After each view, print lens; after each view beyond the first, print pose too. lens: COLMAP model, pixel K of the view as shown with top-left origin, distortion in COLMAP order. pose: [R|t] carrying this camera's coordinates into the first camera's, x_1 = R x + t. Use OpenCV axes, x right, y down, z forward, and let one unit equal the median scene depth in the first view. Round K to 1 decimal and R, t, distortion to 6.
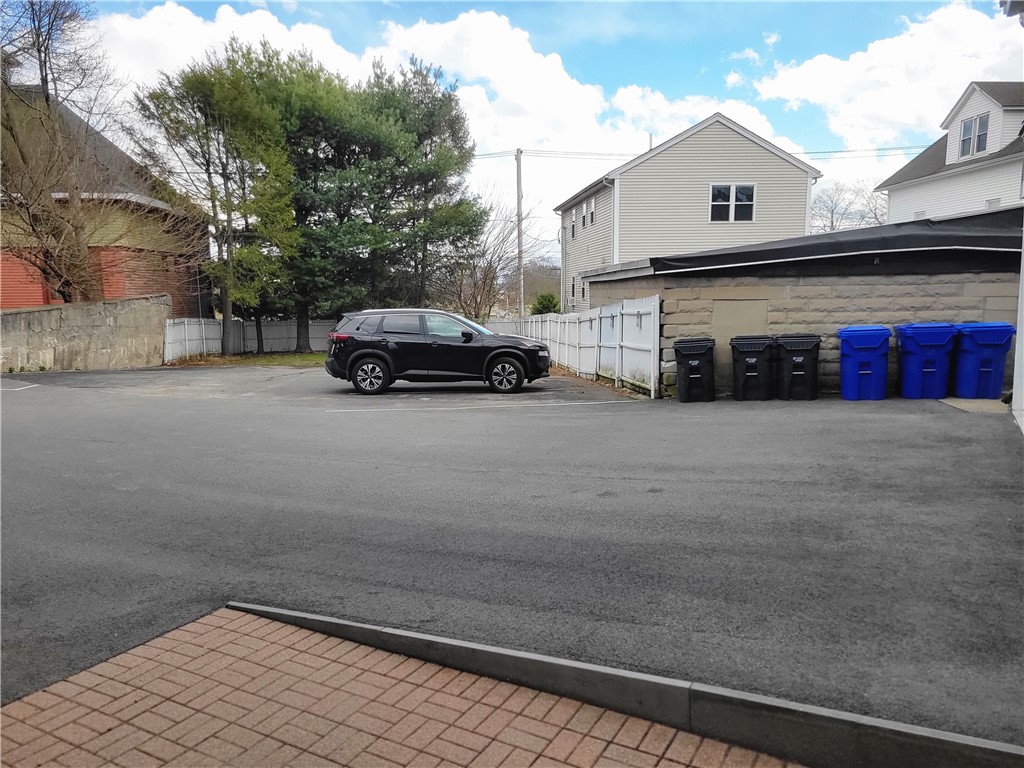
lens RADIAL K [[779.0, 0, 512.0], [0, 779.0, 384.0], [0, 0, 1]] dist [0.036337, -0.003715]
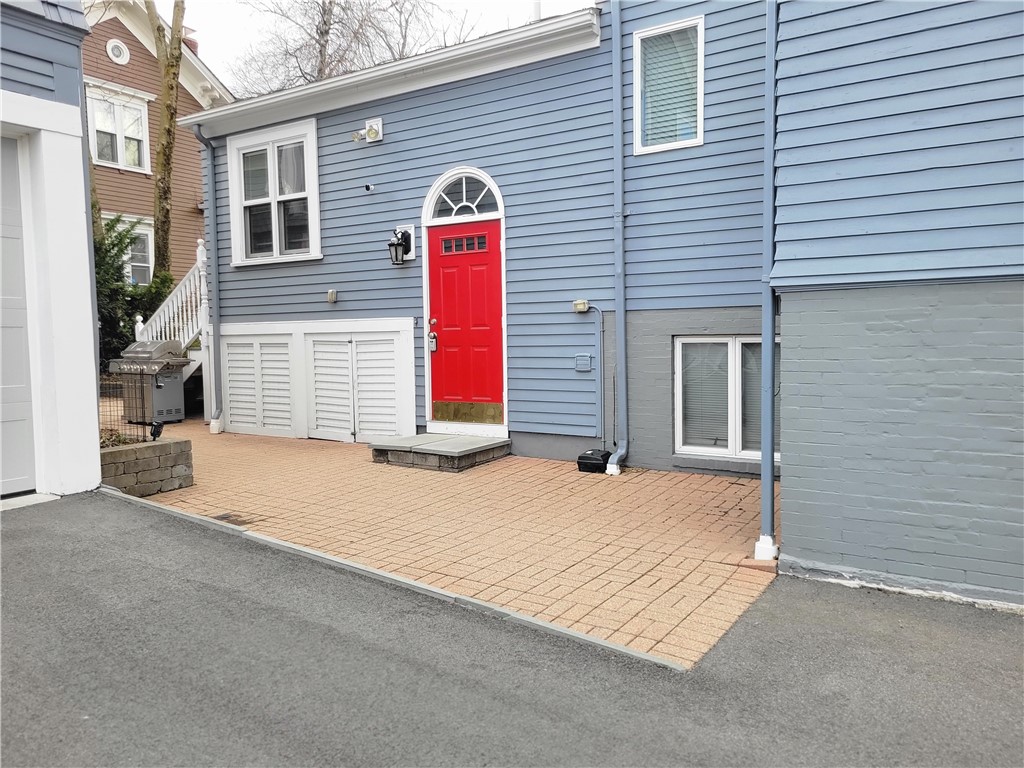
lens RADIAL K [[779.0, 0, 512.0], [0, 779.0, 384.0], [0, 0, 1]] dist [0.036337, -0.003715]
pose [[-0.998043, 0.028137, 0.055835, -0.208490], [0.037971, 0.982241, 0.183742, -0.081894], [-0.049673, 0.185502, -0.981388, 1.341543]]
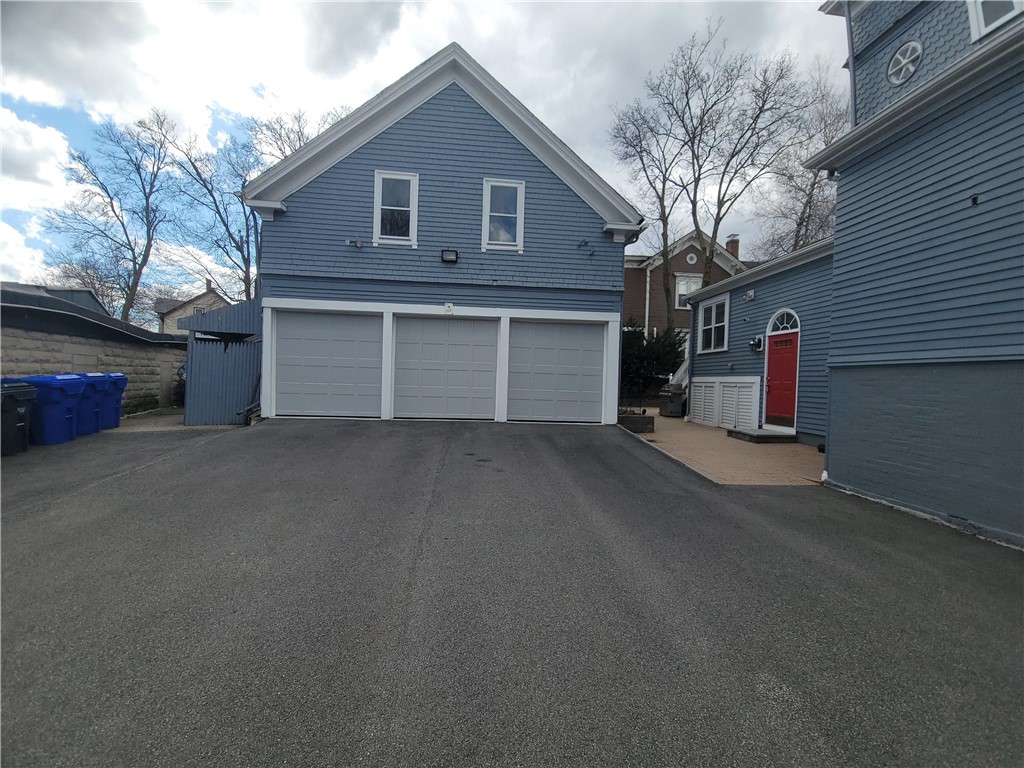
lens RADIAL K [[416.7, 0, 512.0], [0, 416.7, 384.0], [0, 0, 1]] dist [-0.001580, -0.000189]
pose [[-0.564538, -0.008376, 0.825365, -0.838136], [0.079364, 0.994765, 0.064379, -0.107749], [-0.821583, 0.101849, -0.560918, 1.750866]]
